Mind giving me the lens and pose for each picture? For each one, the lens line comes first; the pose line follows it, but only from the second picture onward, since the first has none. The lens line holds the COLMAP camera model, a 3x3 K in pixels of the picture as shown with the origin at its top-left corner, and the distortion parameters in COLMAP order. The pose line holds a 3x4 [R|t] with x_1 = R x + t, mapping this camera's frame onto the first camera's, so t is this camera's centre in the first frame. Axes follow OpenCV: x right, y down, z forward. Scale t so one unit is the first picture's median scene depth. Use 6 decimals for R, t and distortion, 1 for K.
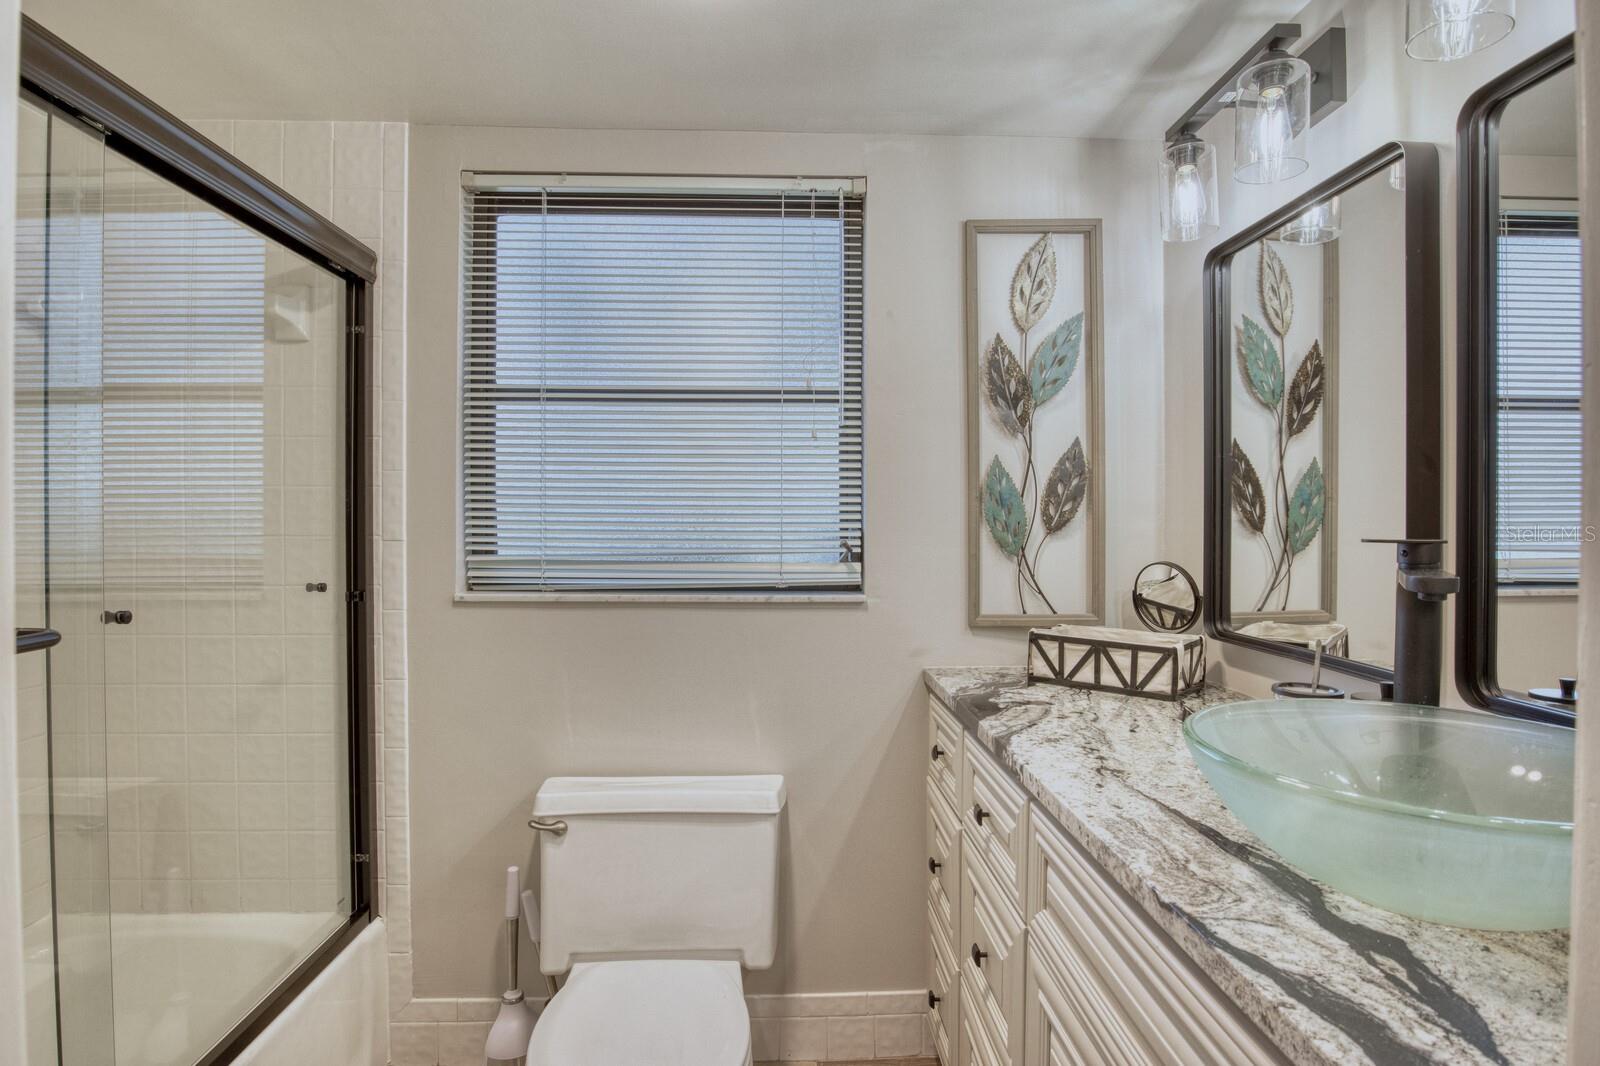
lens RADIAL K [[799.6, 0, 805.8], [0, 799.6, 530.6], [0, 0, 1]] dist [-0.045128, 0.009156]
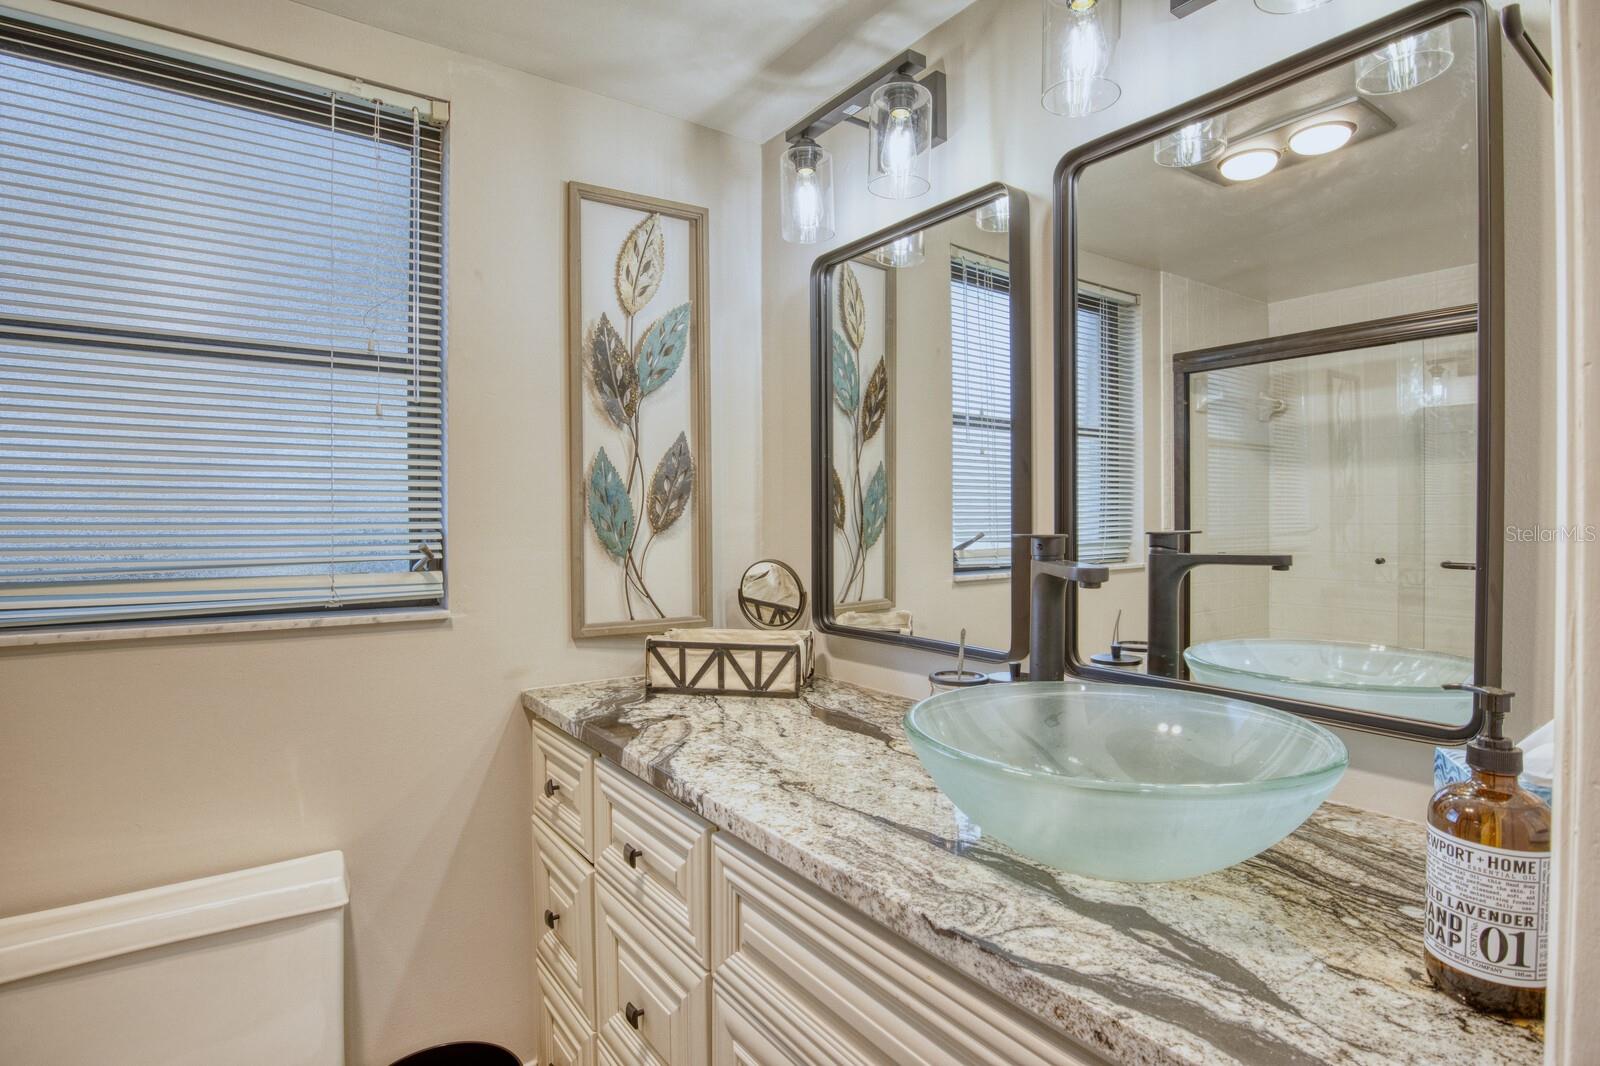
lens RADIAL K [[799.6, 0, 795.6], [0, 799.6, 530.3], [0, 0, 1]] dist [-0.045128, 0.009156]
pose [[0.834397, -0.010293, 0.551068, -0.085432], [0.009945, 0.999944, 0.003619, -0.001263], [-0.551075, 0.002461, 0.834452, 0.136247]]
